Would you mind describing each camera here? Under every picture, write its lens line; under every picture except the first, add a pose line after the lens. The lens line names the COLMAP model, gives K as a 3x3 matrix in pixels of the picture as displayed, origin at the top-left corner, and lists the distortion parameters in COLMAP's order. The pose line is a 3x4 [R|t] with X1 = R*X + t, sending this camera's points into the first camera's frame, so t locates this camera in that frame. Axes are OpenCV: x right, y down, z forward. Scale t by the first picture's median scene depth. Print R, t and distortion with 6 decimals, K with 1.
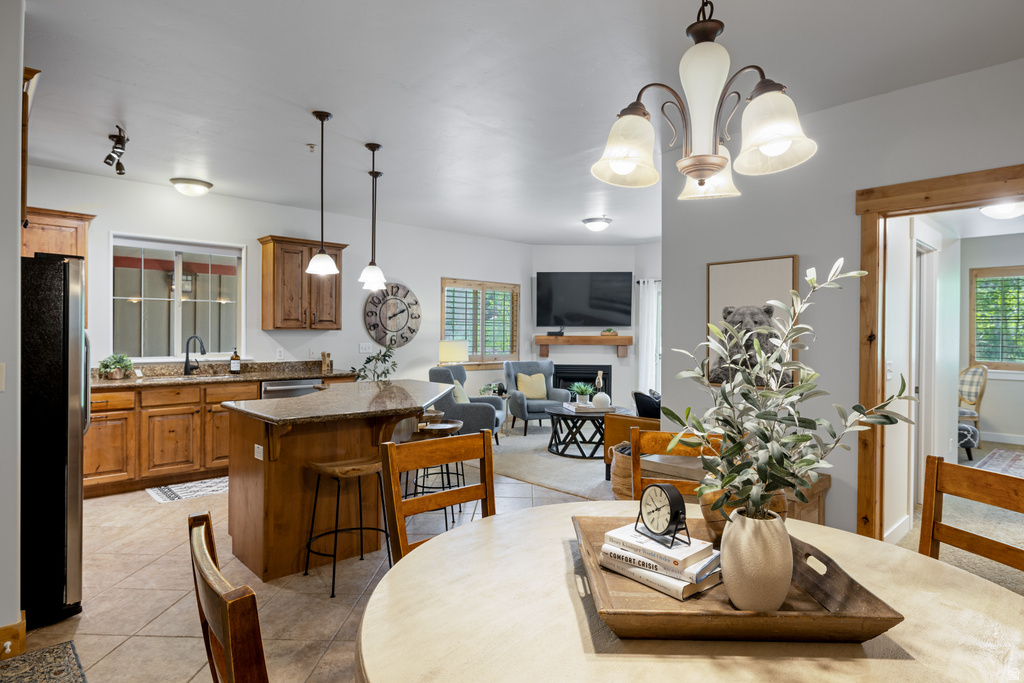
lens RADIAL K [[563.2, 0, 508.7], [0, 563.2, 341.0], [0, 0, 1]] dist [-0.002630, -0.000696]
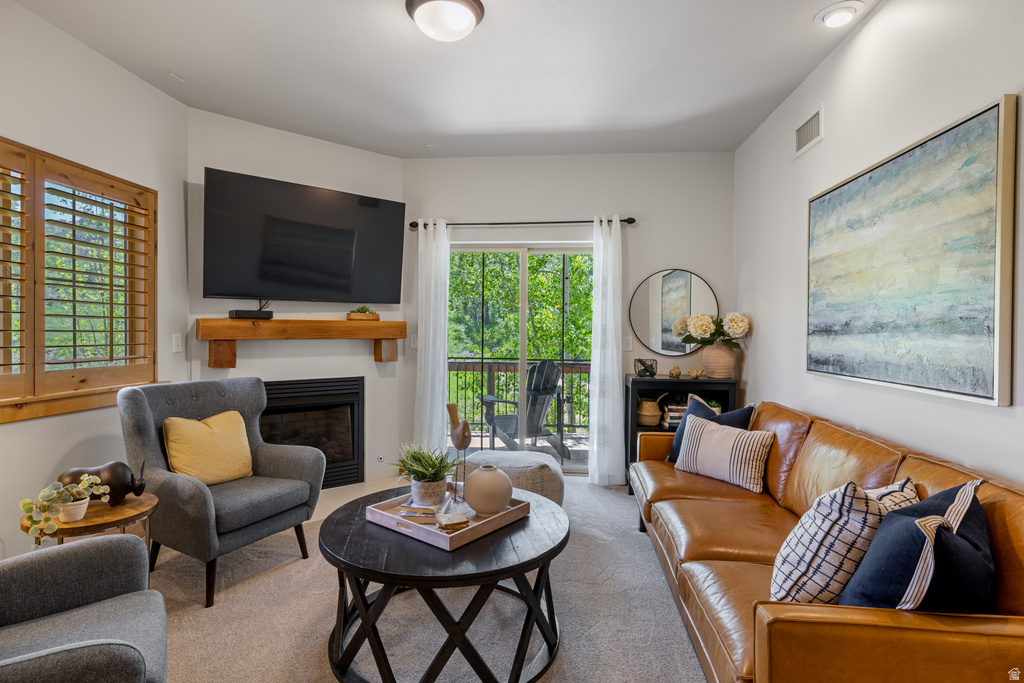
lens RADIAL K [[510.5, 0, 507.3], [0, 510.5, 335.8], [0, 0, 1]] dist [-0.006548, -0.000155]
pose [[0.752072, -0.008378, 0.659027, -0.032431], [0.009665, 0.999952, 0.001682, 0.005187], [-0.659010, 0.005104, 0.752117, 0.571639]]
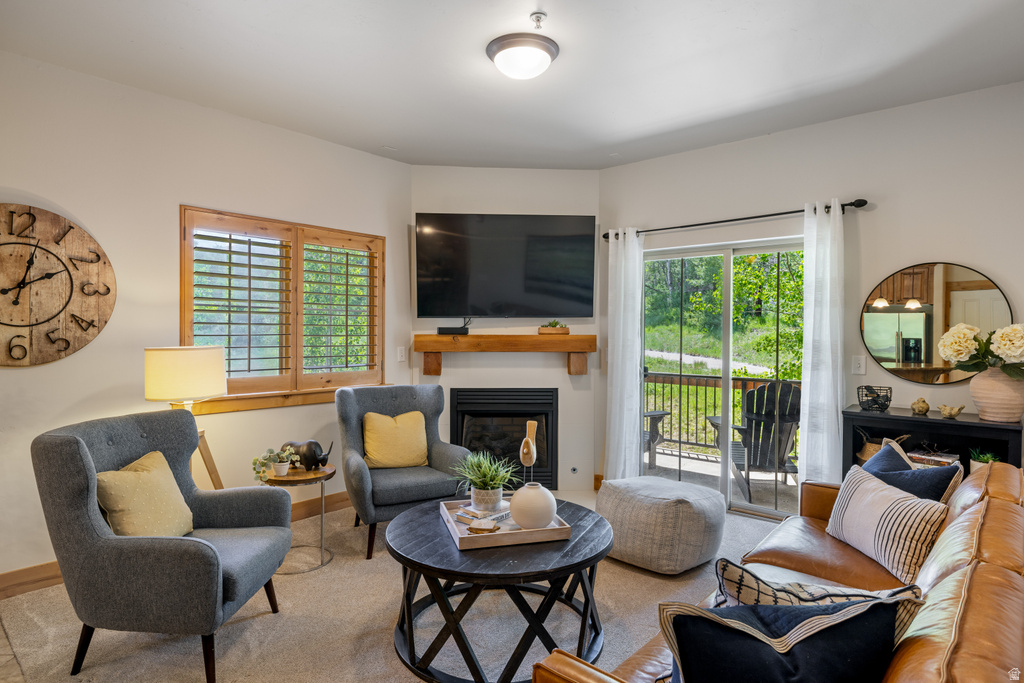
lens RADIAL K [[563.2, 0, 509.5], [0, 563.2, 334.7], [0, 0, 1]] dist [-0.002630, -0.000696]
pose [[0.995368, -0.002561, 0.096099, 0.086648], [0.003364, 0.999961, -0.008191, -0.005029], [-0.096074, 0.008477, 0.995338, 0.477964]]
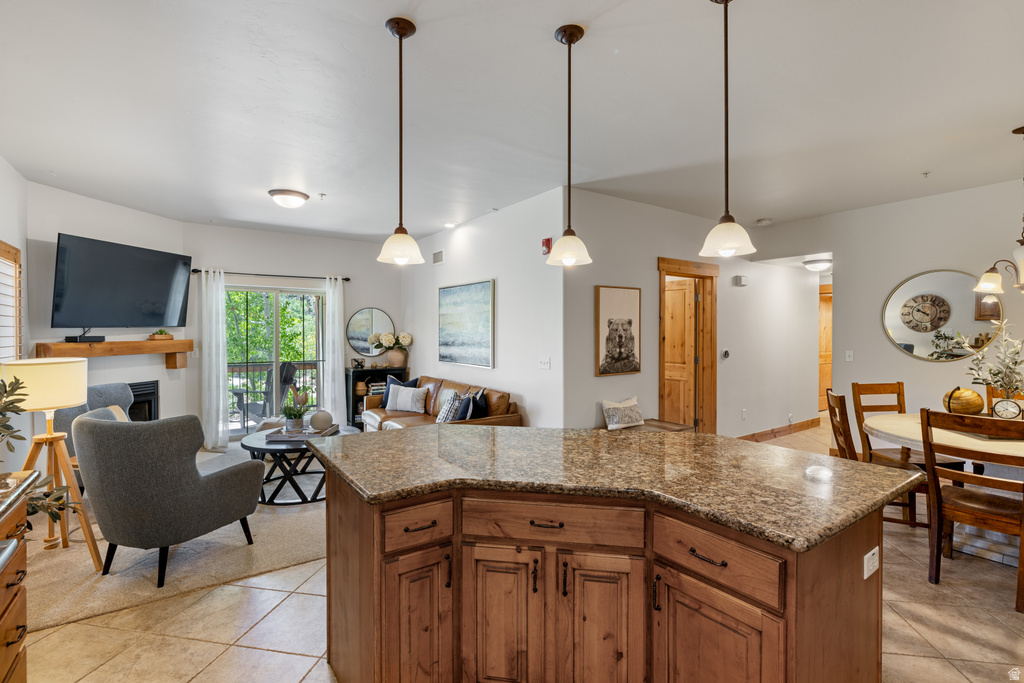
lens RADIAL K [[476.1, 0, 503.9], [0, 476.1, 335.6], [0, 0, 1]] dist [0.002486, 0.000470]
pose [[0.148930, -0.018649, 0.988672, -0.369024], [0.014824, 0.999752, 0.016625, -0.018864], [-0.988737, 0.012180, 0.149169, 0.485983]]
